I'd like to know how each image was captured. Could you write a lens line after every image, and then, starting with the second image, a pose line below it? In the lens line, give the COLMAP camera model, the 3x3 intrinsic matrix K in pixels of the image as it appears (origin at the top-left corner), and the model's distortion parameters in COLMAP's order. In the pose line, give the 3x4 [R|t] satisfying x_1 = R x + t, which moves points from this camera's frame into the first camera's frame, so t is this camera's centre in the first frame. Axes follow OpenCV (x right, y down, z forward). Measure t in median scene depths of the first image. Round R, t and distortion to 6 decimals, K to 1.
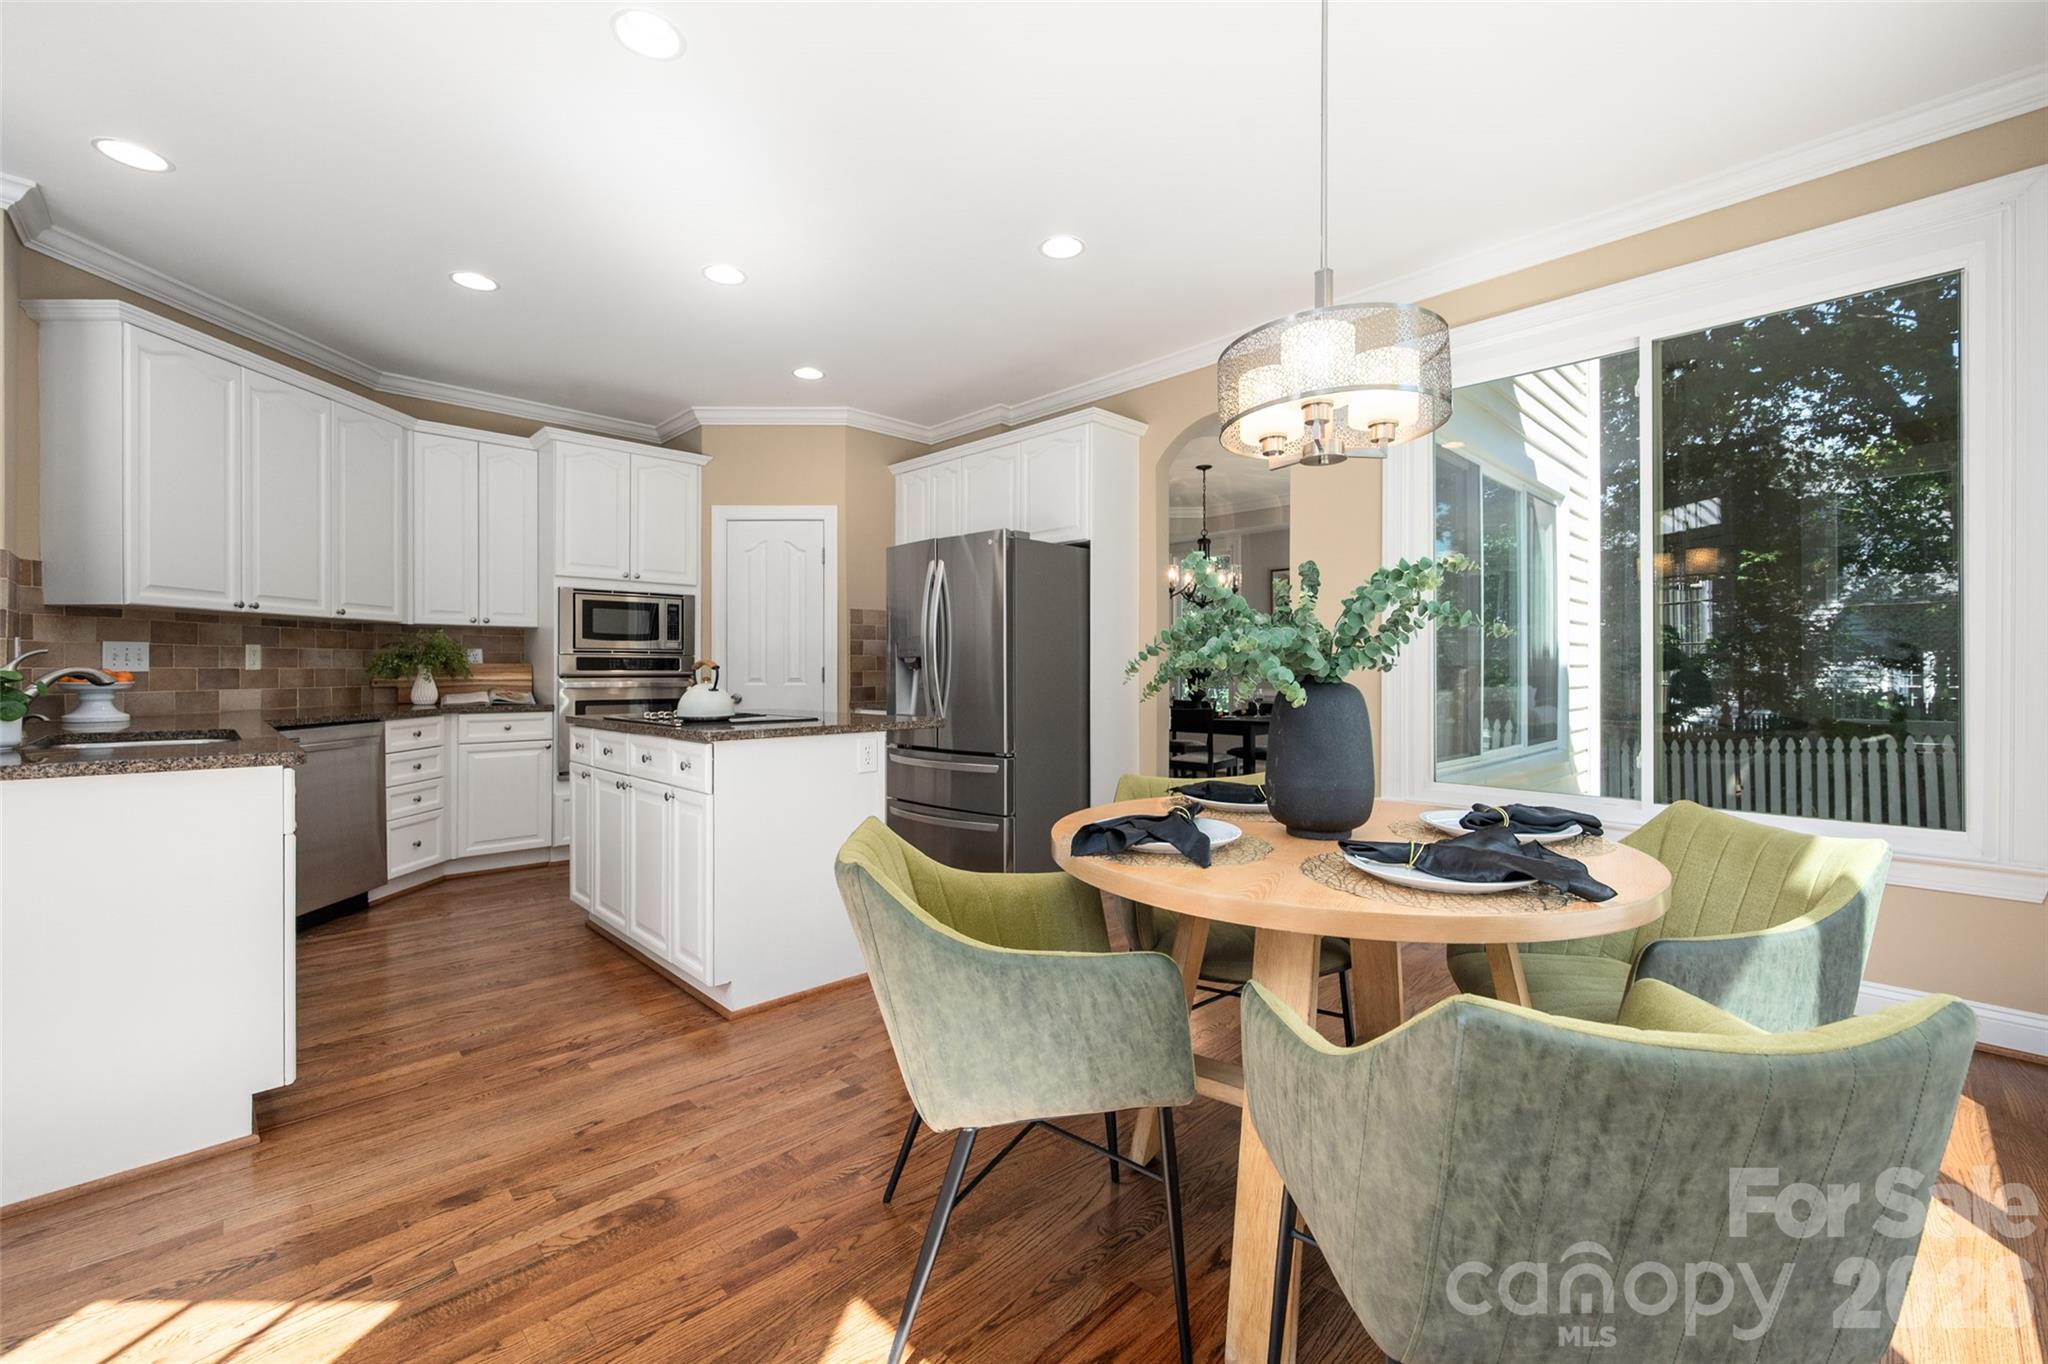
lens RADIAL K [[842.1, 0, 1022.9], [0, 842.1, 668.5], [0, 0, 1]] dist [-0.000510, -0.000166]
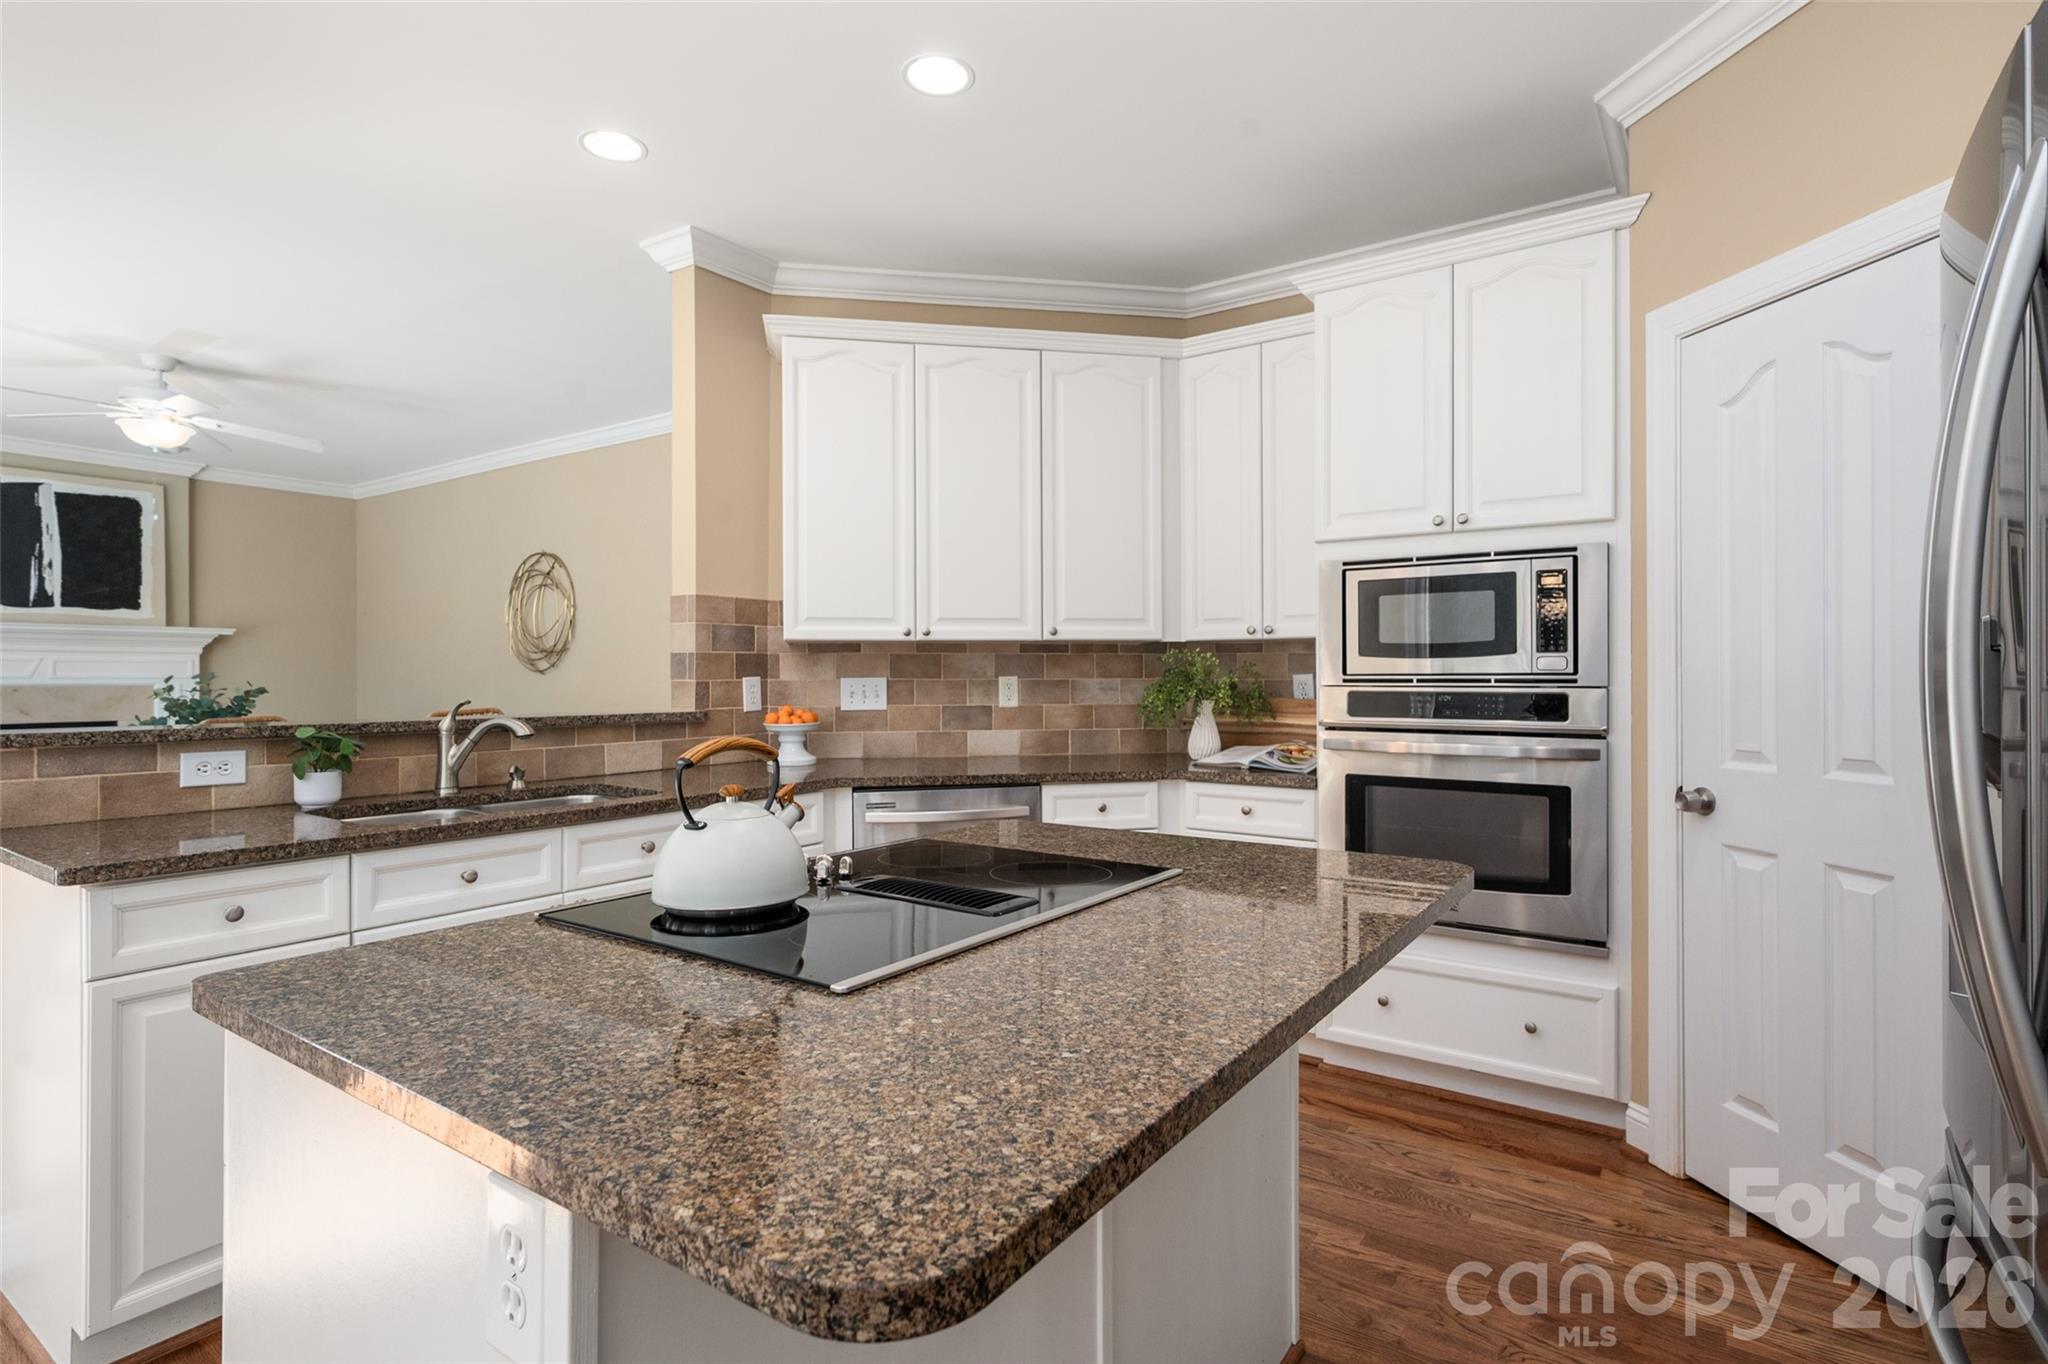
lens RADIAL K [[1004.2, 0, 1027.0], [0, 1004.2, 679.7], [0, 0, 1]] dist [0.001979, 0.000216]
pose [[0.195007, 0.002903, -0.980798, 0.051367], [0.002272, 0.999992, 0.003412, -0.025498], [0.980799, -0.002894, 0.194998, 0.741650]]
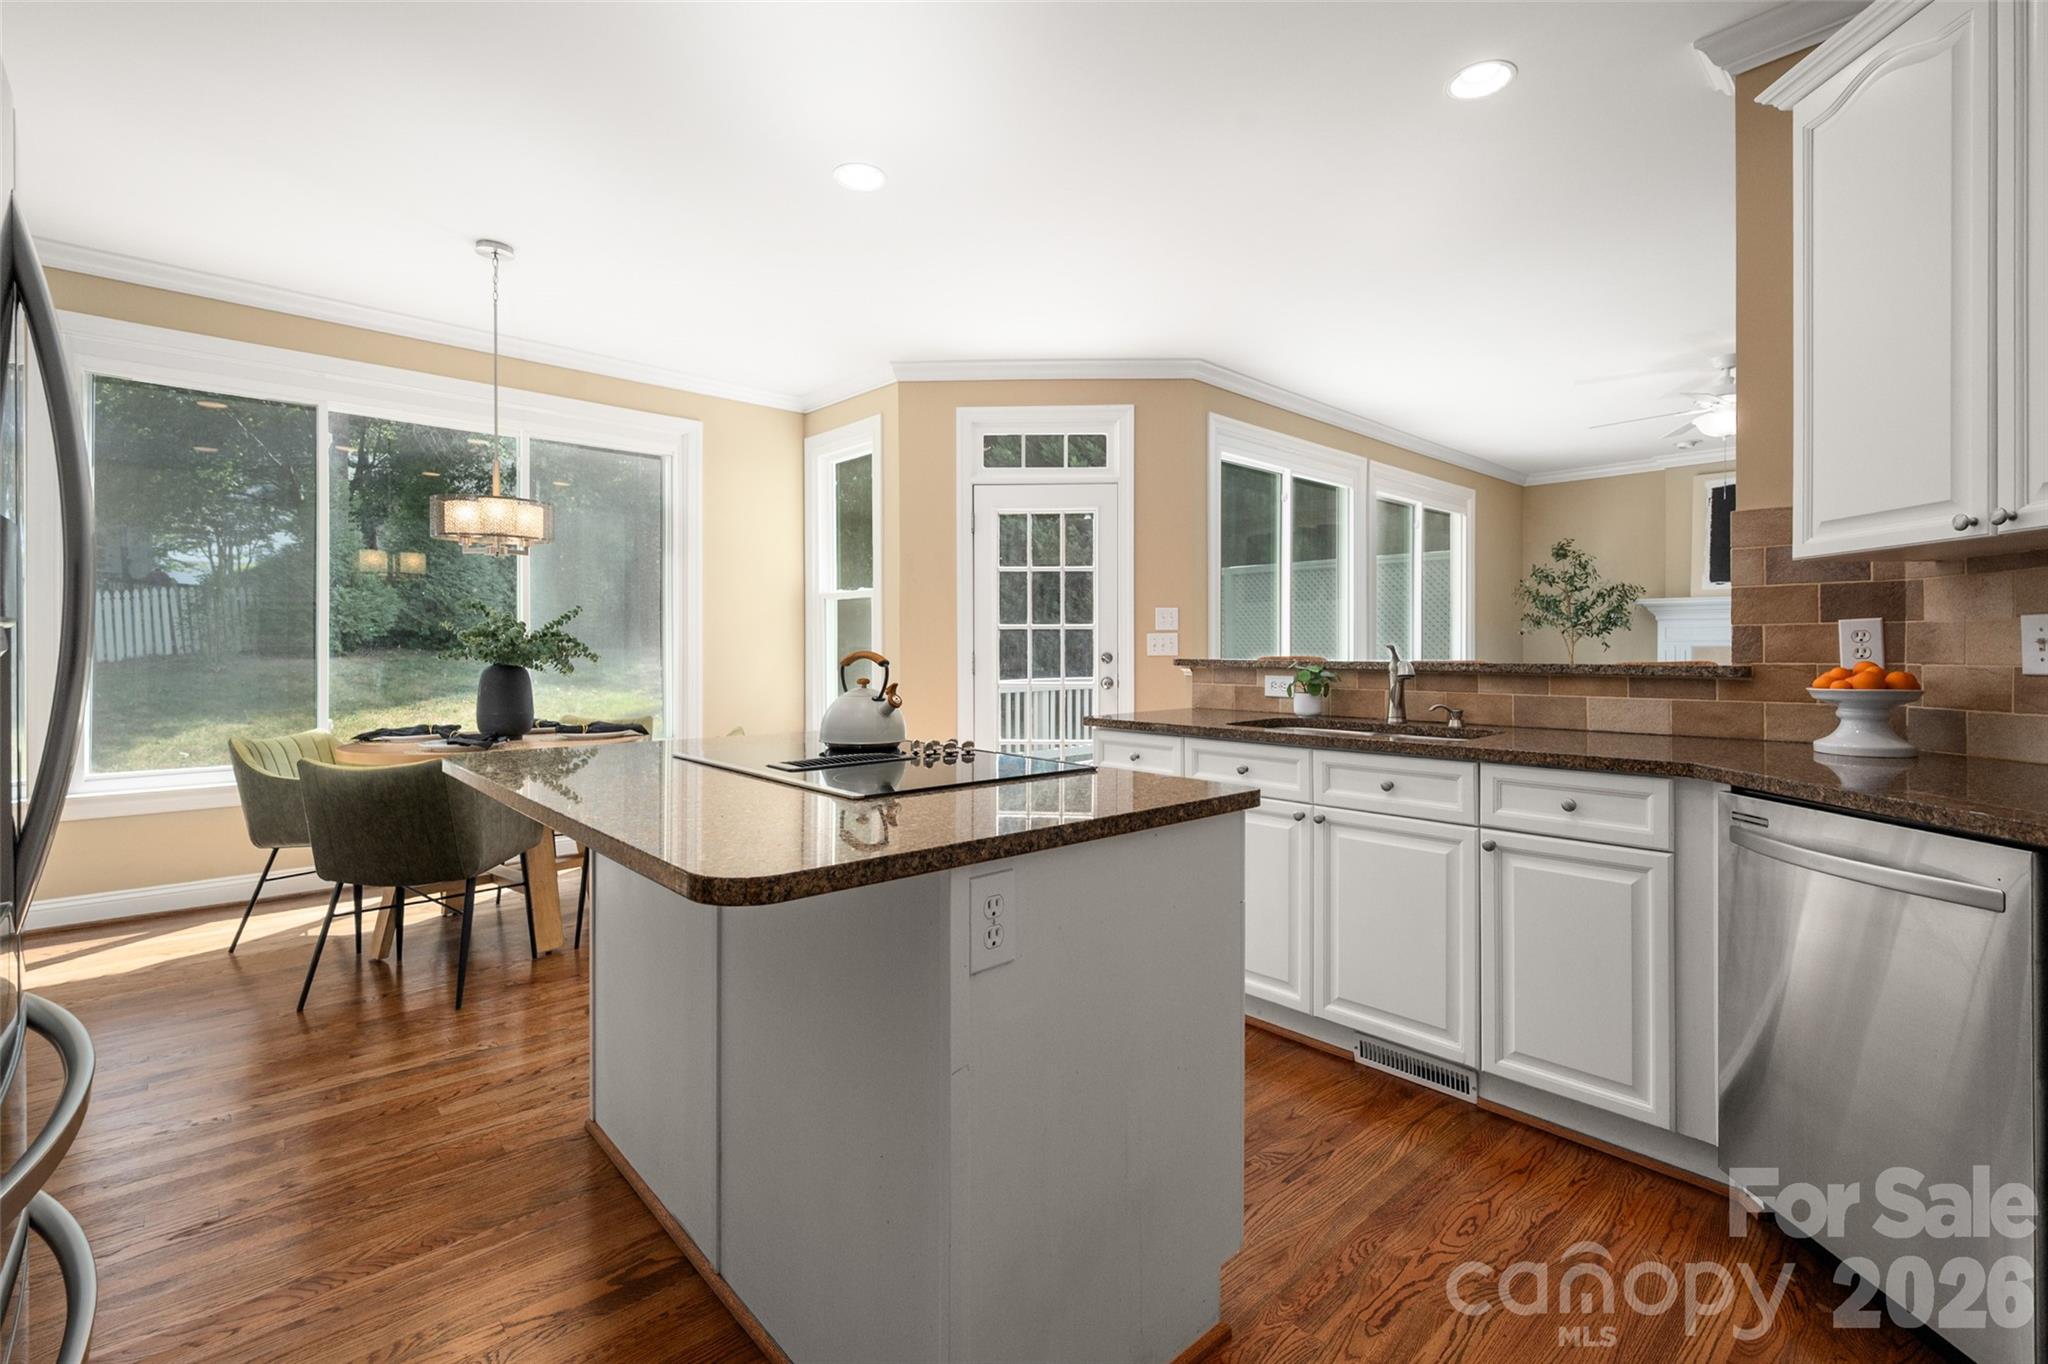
lens RADIAL K [[861.9, 0, 1026.3], [0, 861.9, 662.0], [0, 0, 1]] dist [0.000439, 0.000078]
pose [[-0.997790, 0.002418, 0.066404, -0.387054], [0.003326, 0.999902, 0.013562, -0.009610], [-0.066364, 0.013753, -0.997701, 1.184865]]
